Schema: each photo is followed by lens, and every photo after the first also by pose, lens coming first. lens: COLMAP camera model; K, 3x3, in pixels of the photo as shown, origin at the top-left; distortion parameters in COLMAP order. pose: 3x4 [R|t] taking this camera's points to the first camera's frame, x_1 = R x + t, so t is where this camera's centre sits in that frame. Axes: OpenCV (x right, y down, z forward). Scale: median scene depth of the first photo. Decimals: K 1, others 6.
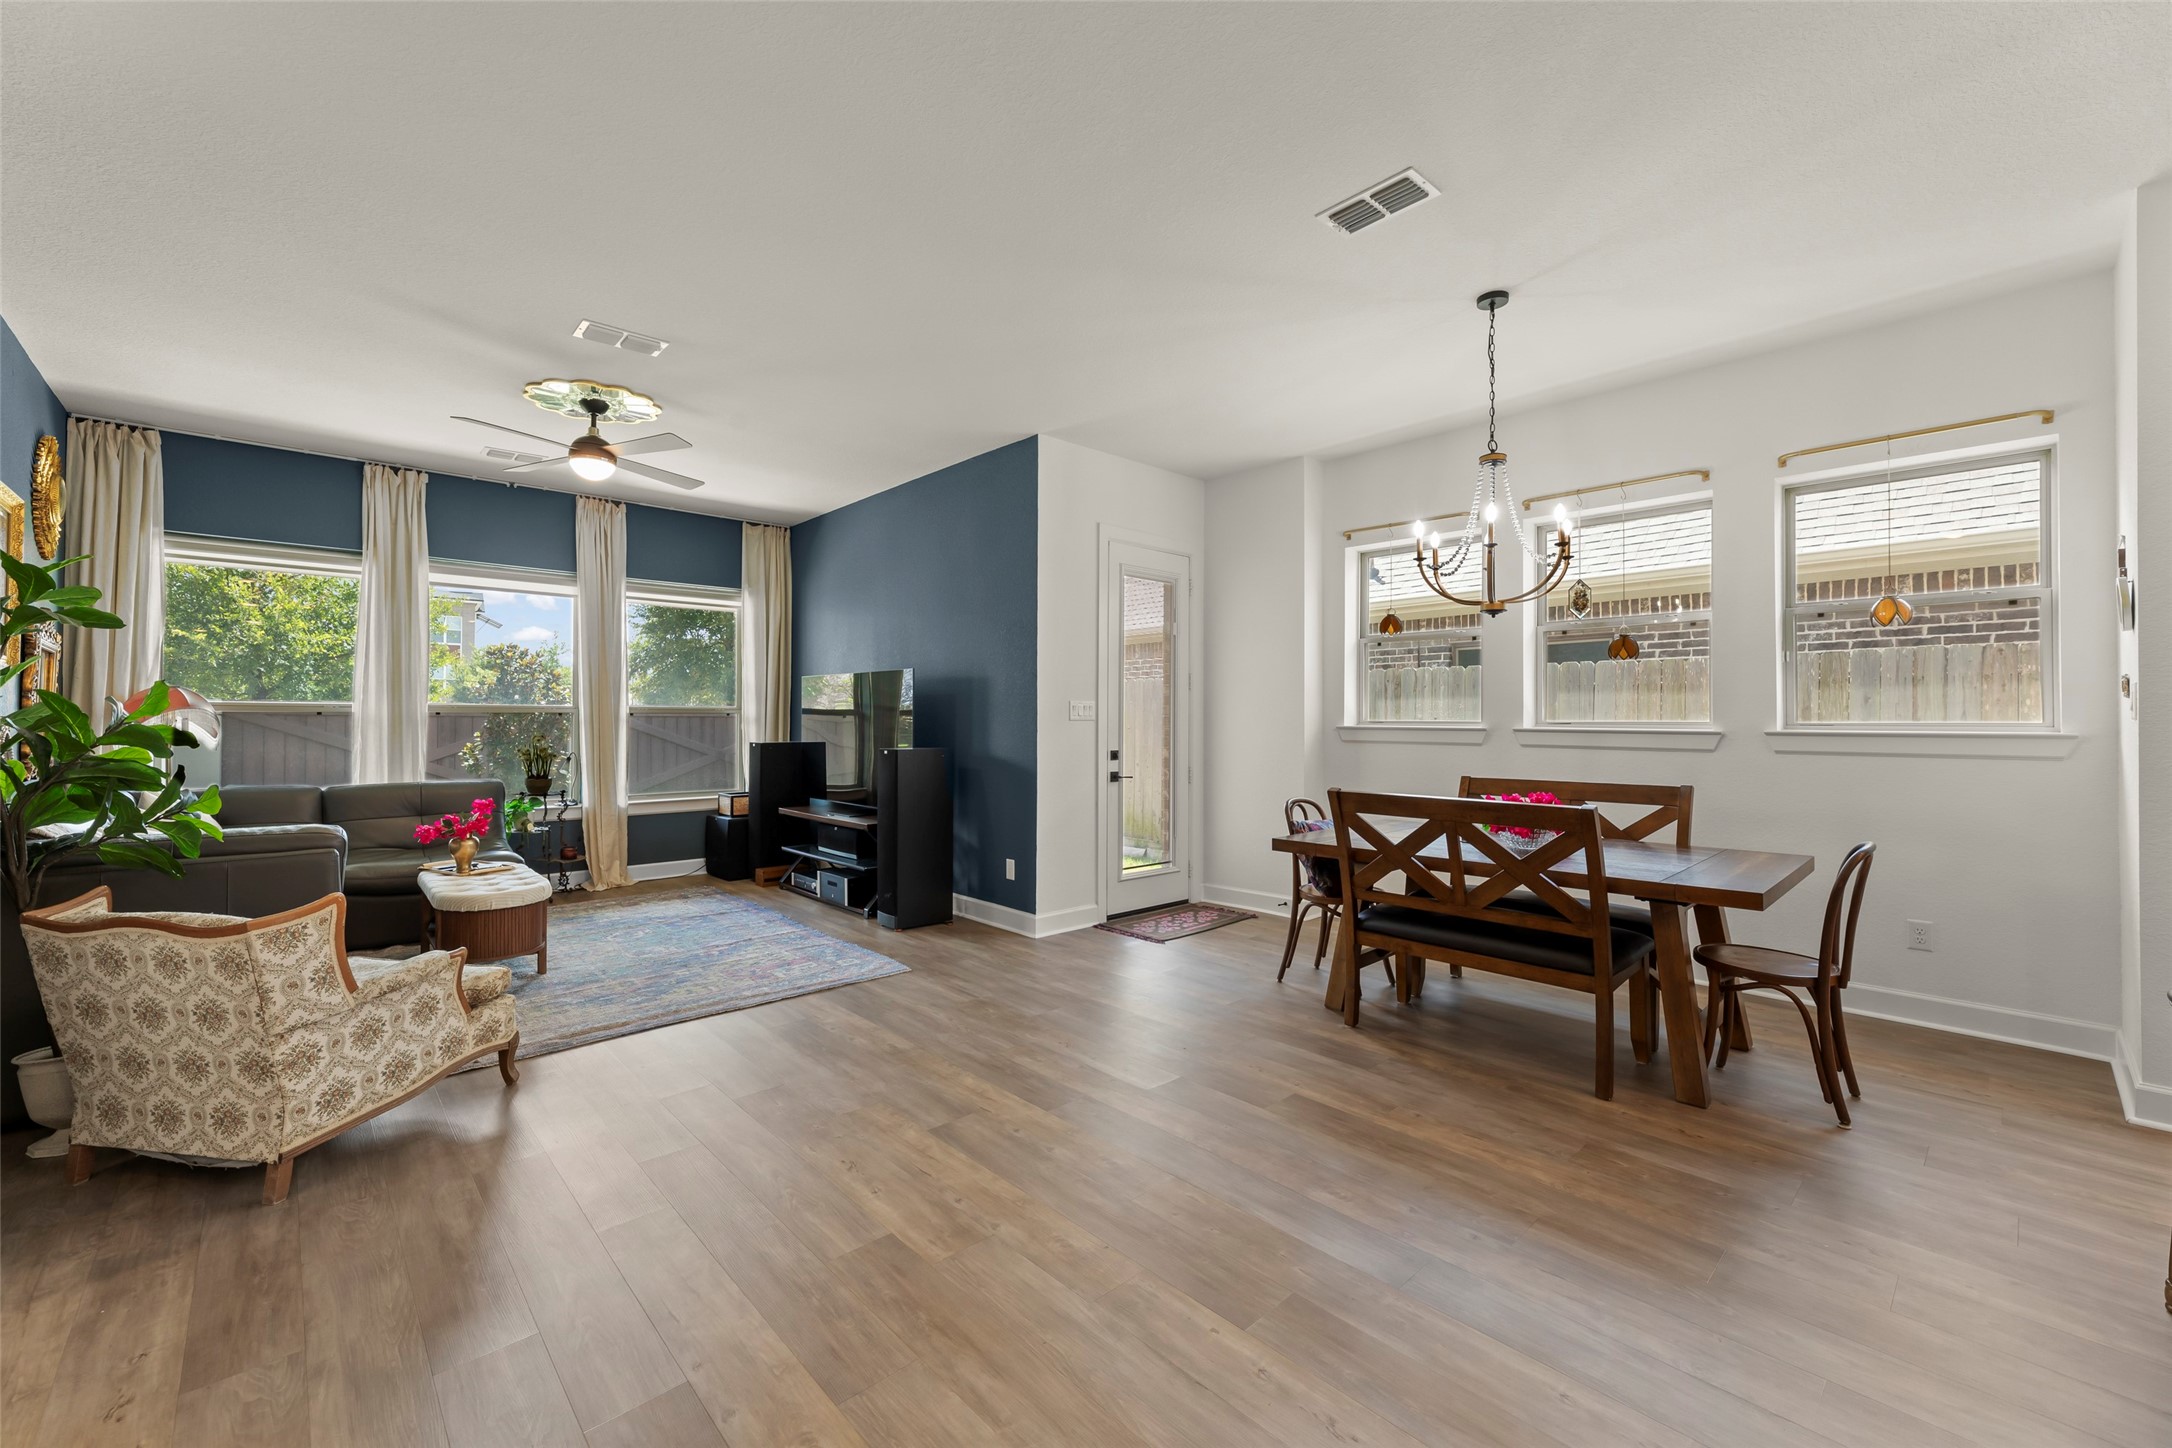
lens RADIAL K [[870.8, 0, 1086.0], [0, 870.8, 724.0], [0, 0, 1]] dist [0.001030, 0.000060]
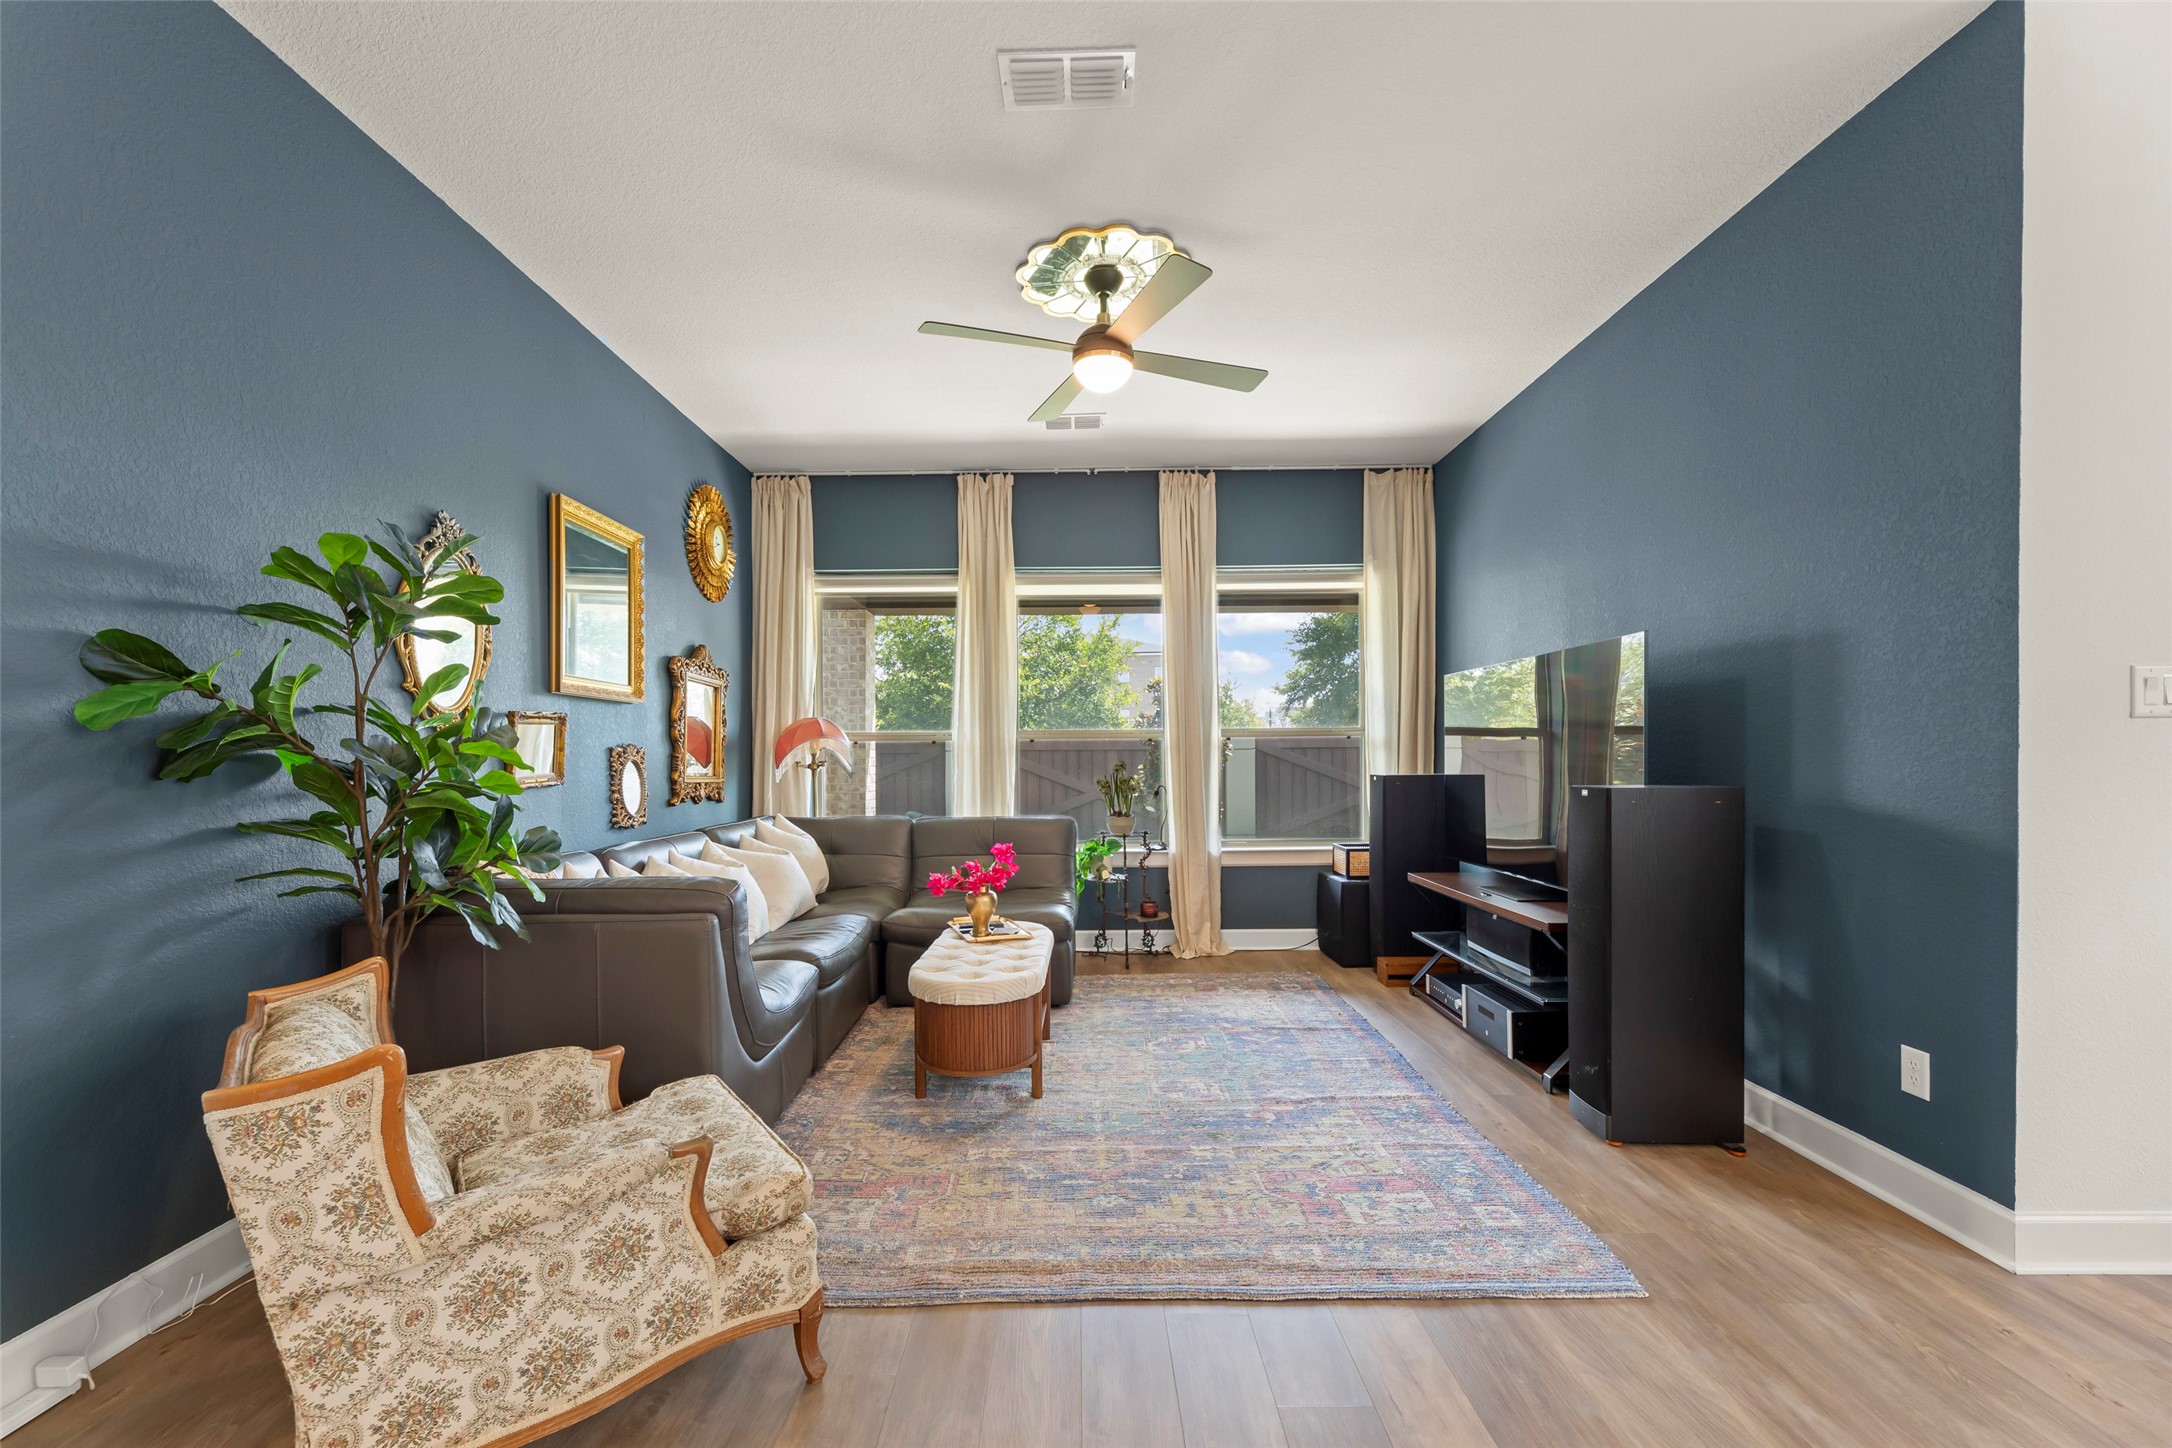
lens RADIAL K [[866.6, 0, 1080.1], [0, 866.6, 764.5], [0, 0, 1]] dist [0.001932, 0.000078]
pose [[0.721304, -0.003537, -0.692609, -0.085390], [0.007139, 0.999972, 0.002328, 0.011633], [0.692582, -0.006624, 0.721309, 0.402303]]
